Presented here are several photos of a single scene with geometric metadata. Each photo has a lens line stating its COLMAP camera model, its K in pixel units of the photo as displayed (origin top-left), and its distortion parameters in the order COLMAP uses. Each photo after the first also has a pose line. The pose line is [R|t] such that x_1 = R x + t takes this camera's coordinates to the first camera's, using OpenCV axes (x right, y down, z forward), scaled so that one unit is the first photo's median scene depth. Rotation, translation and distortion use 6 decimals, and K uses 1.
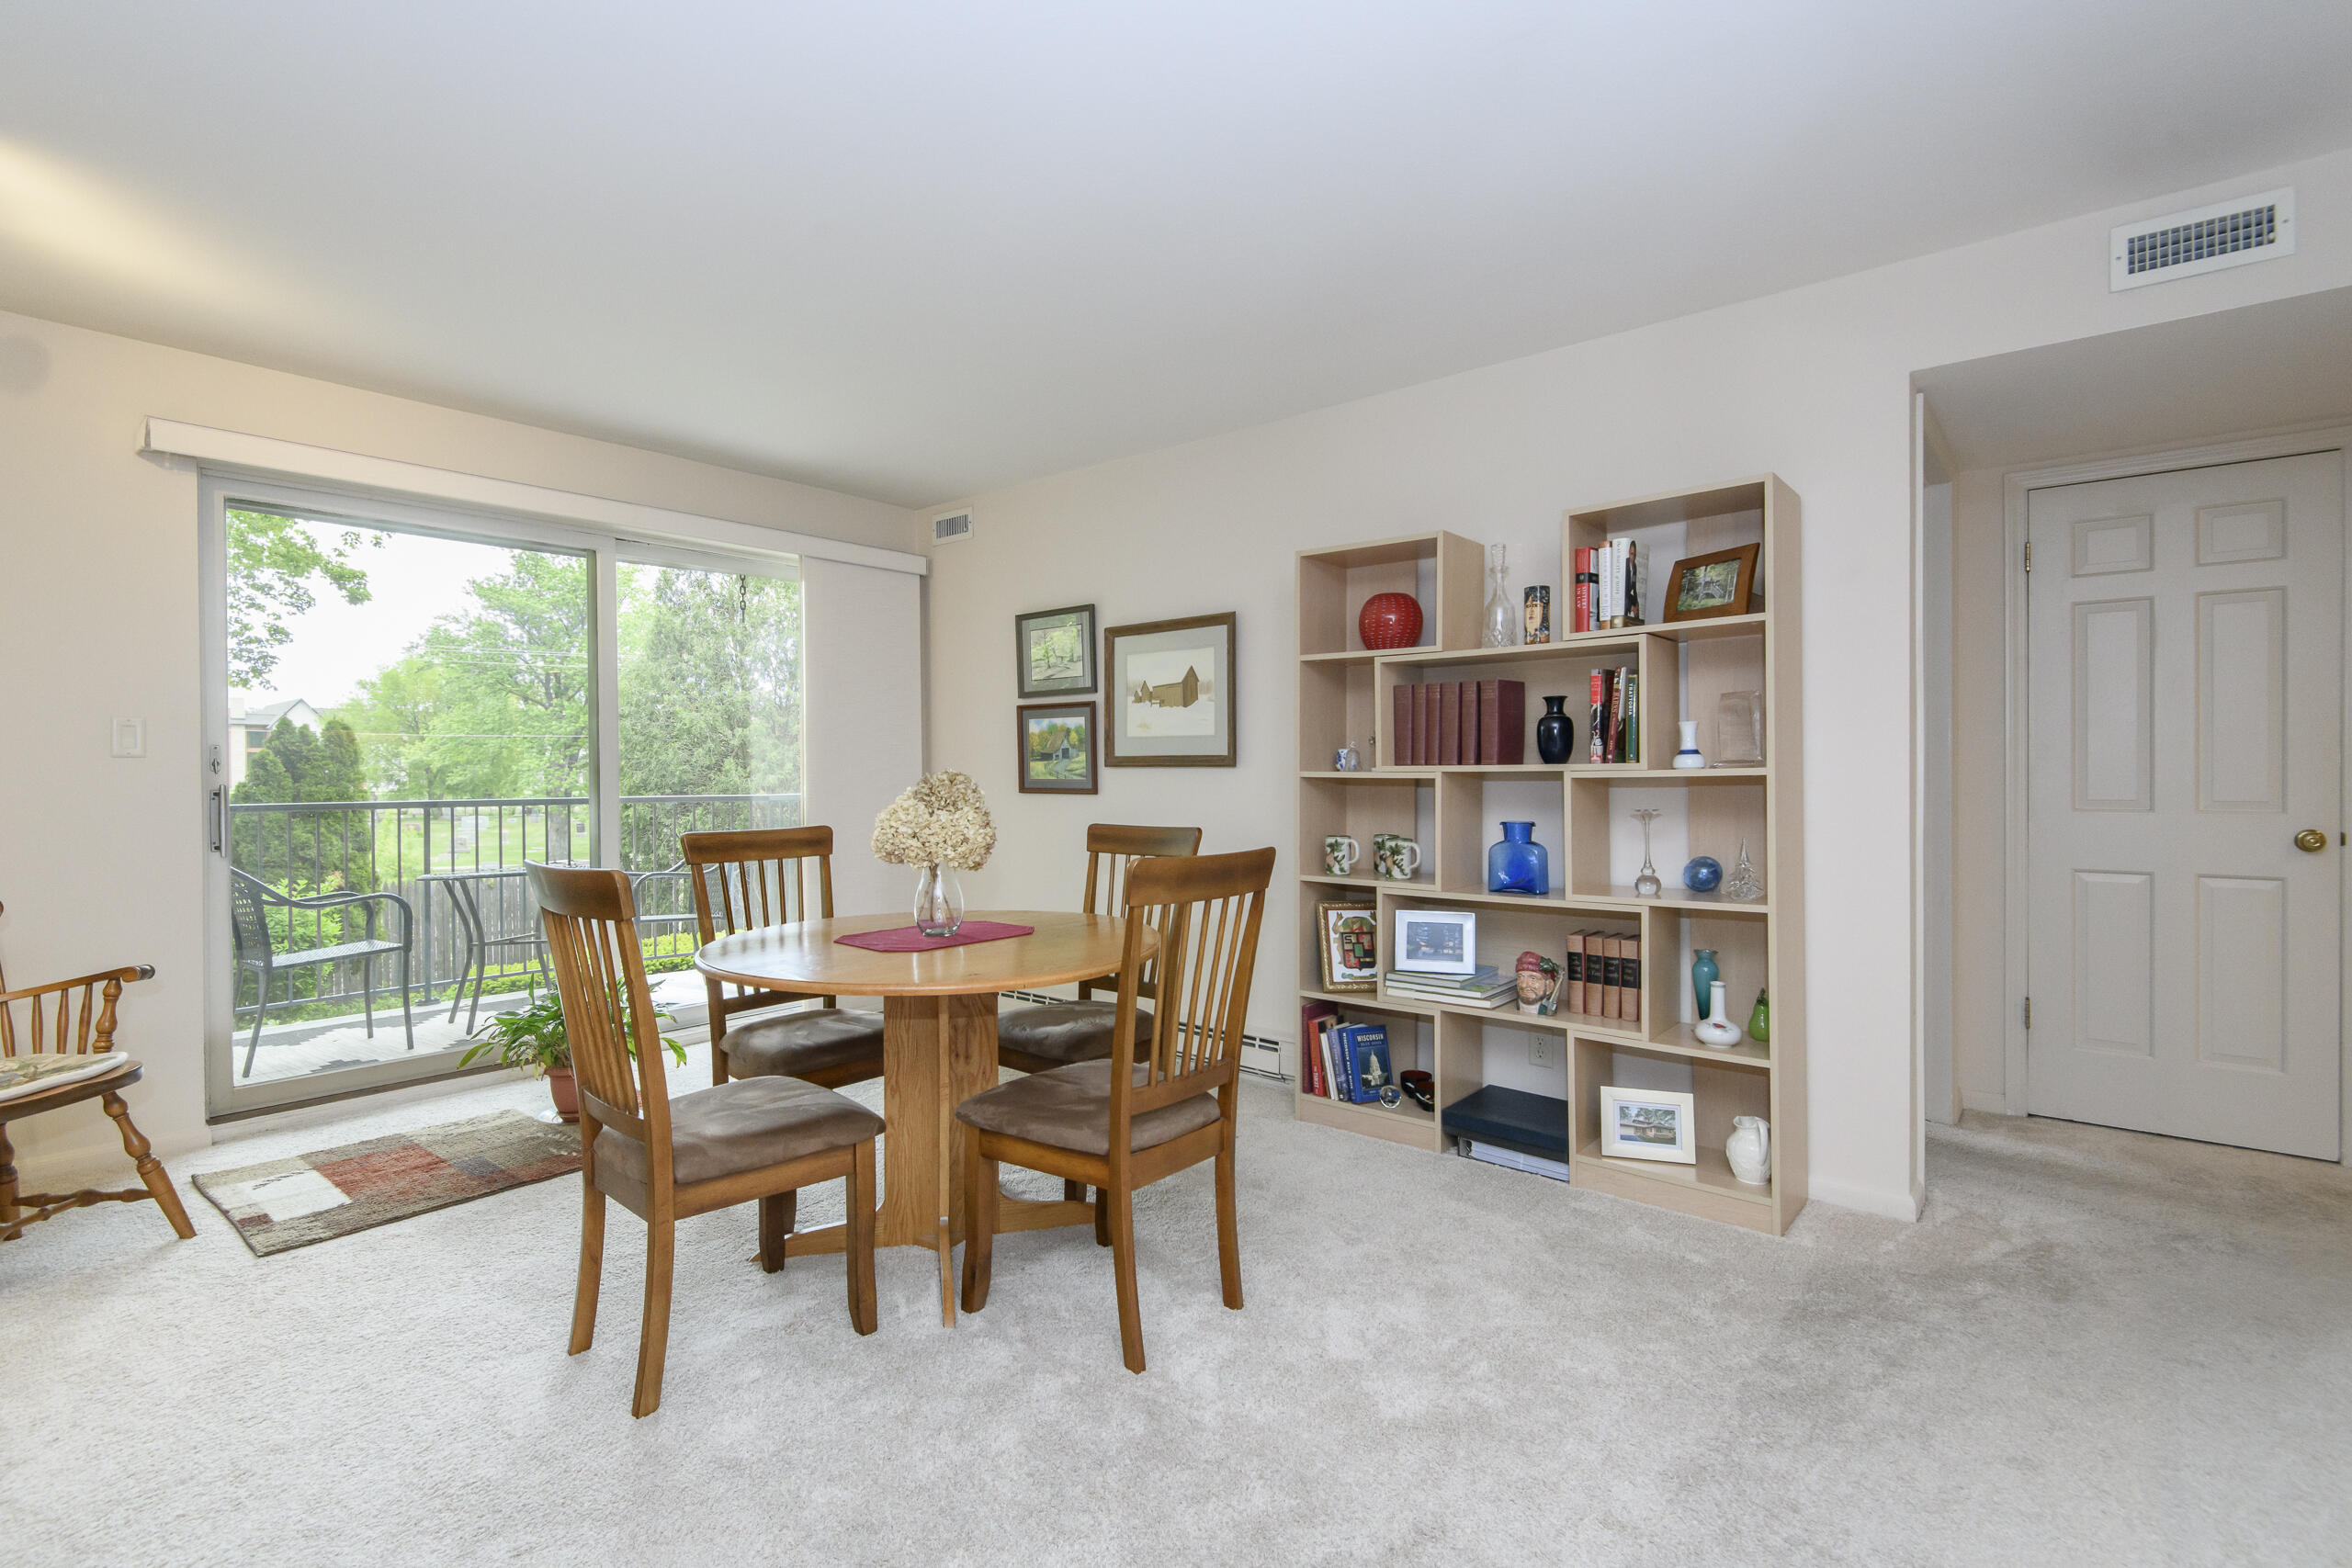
lens RADIAL K [[1063.1, 0, 1180.6], [0, 1063.1, 786.7], [0, 0, 1]] dist [0.002484, -0.001956]
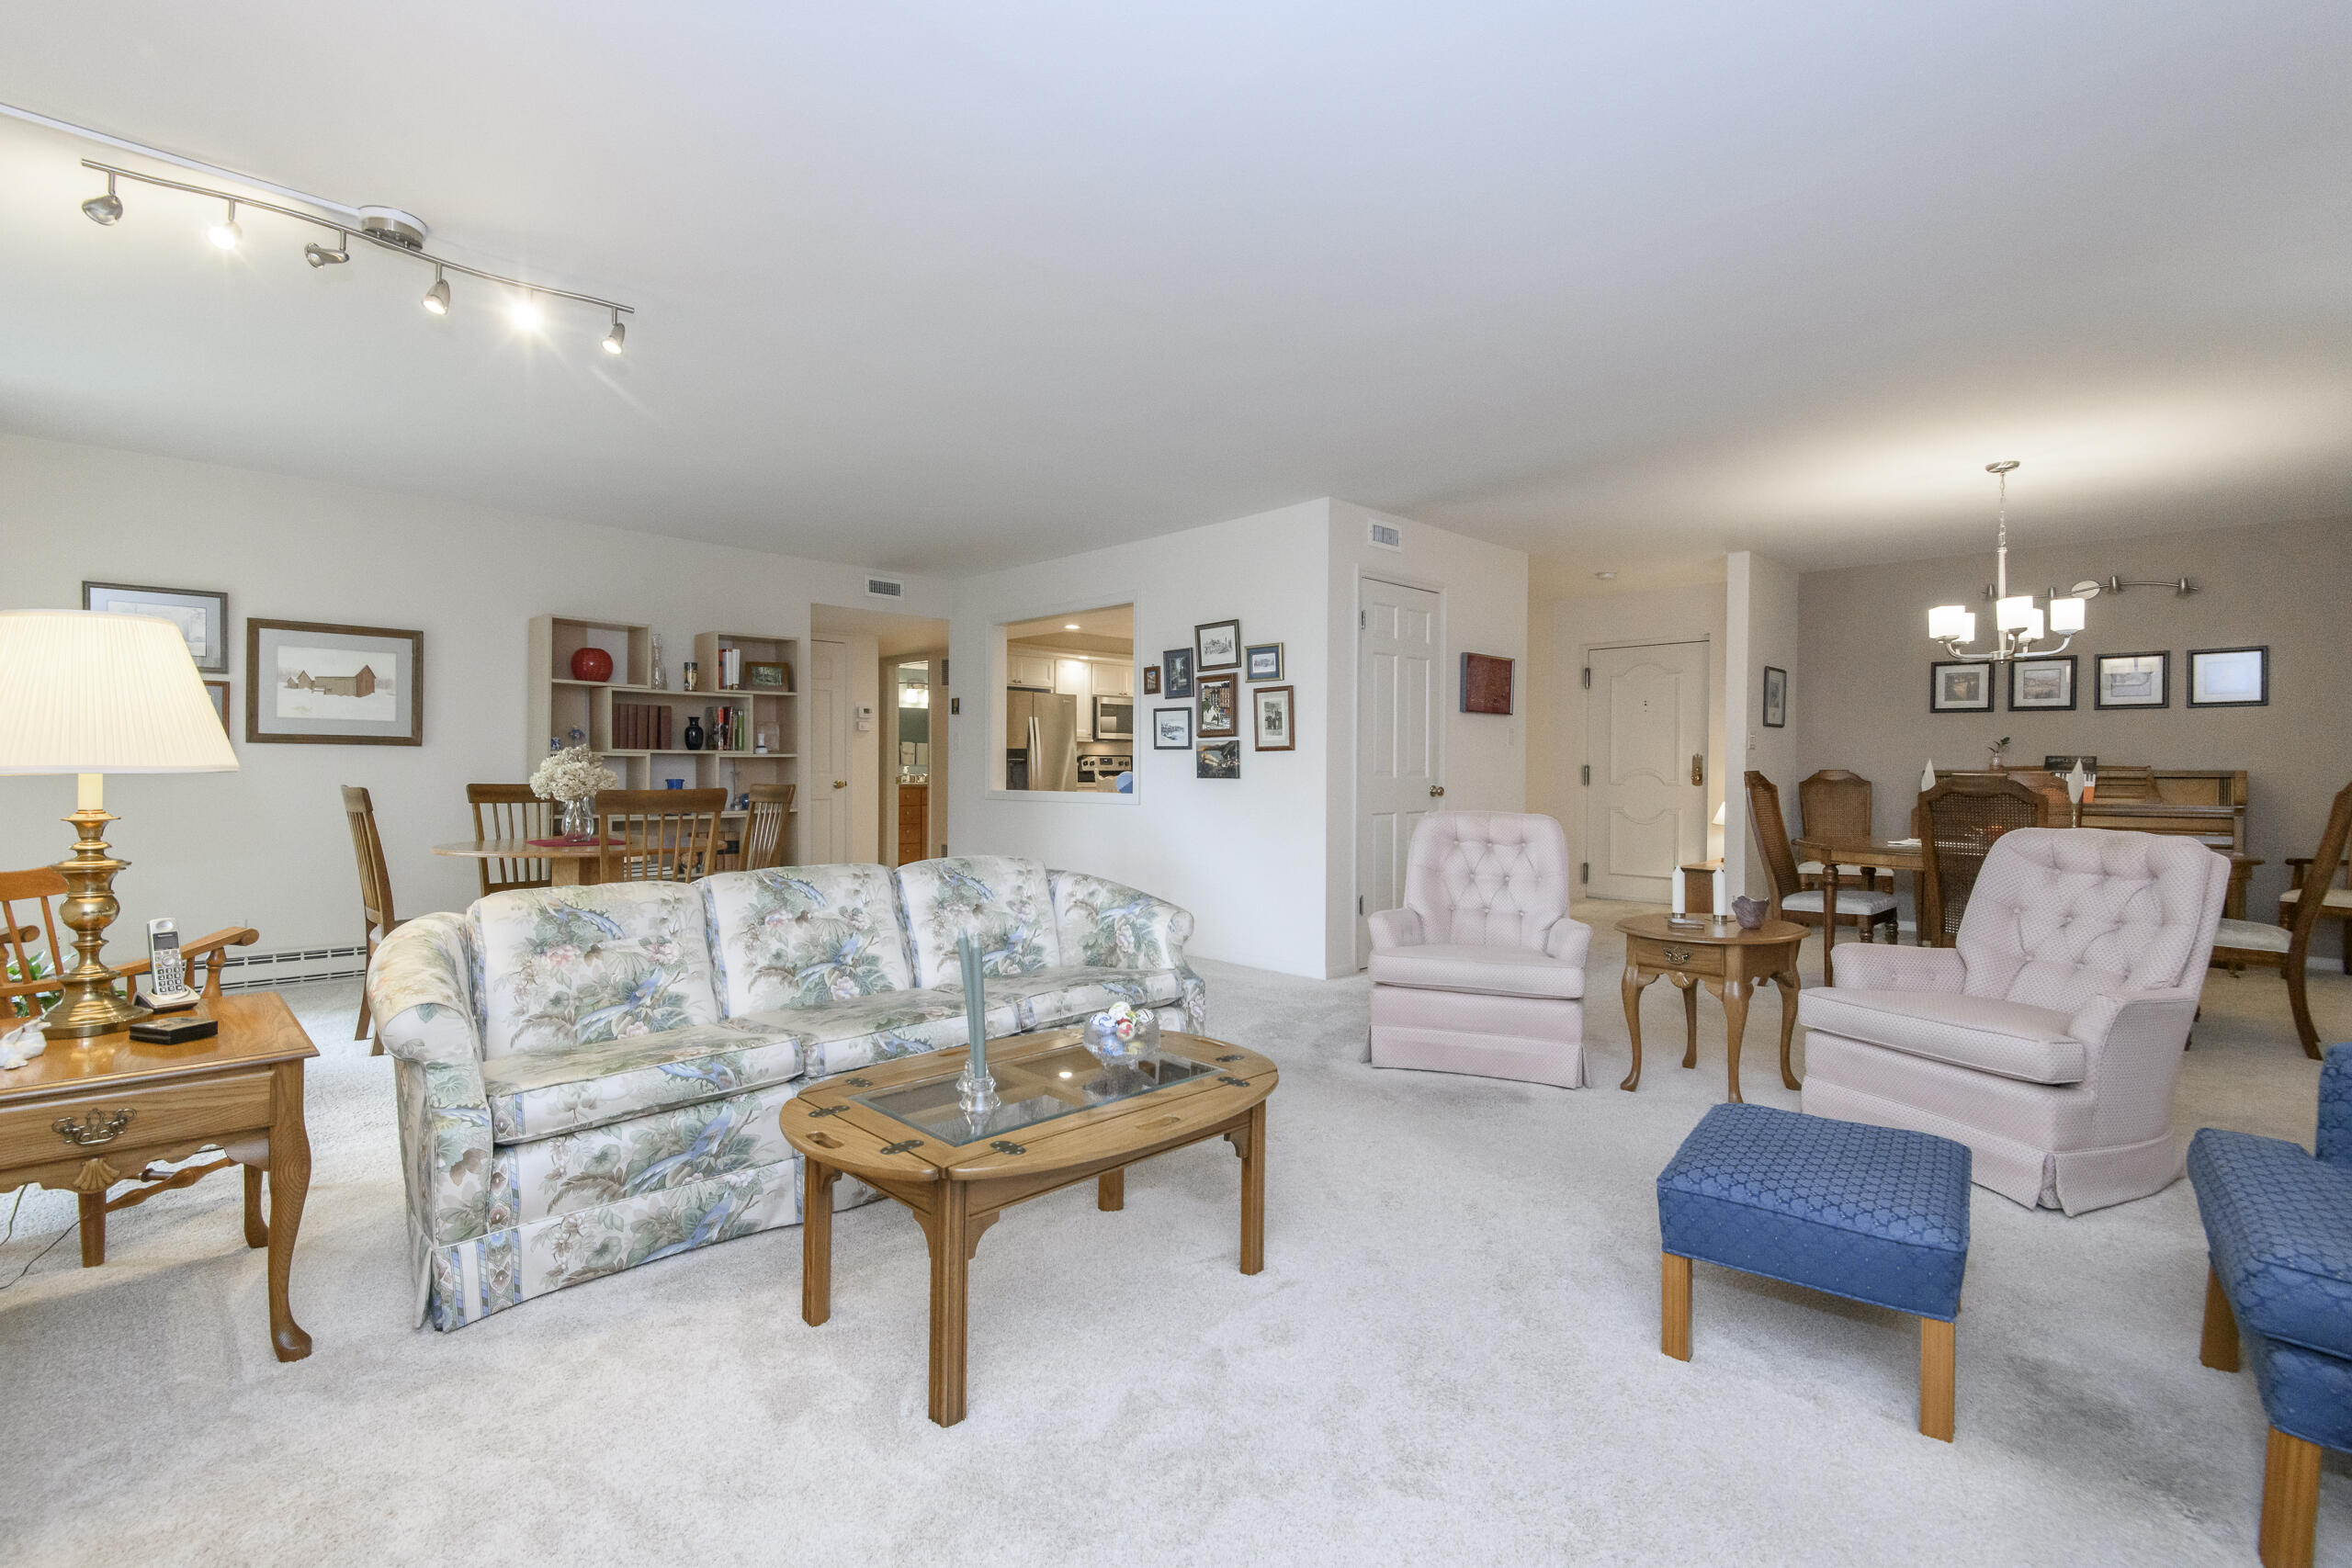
lens RADIAL K [[1063.1, 0, 1181.1], [0, 1063.1, 778.9], [0, 0, 1]] dist [0.002484, -0.001956]
pose [[0.088199, -0.006291, 0.996083, -1.208012], [0.004122, 0.999974, 0.005950, 0.019484], [-0.996094, 0.003581, 0.088222, -0.084220]]
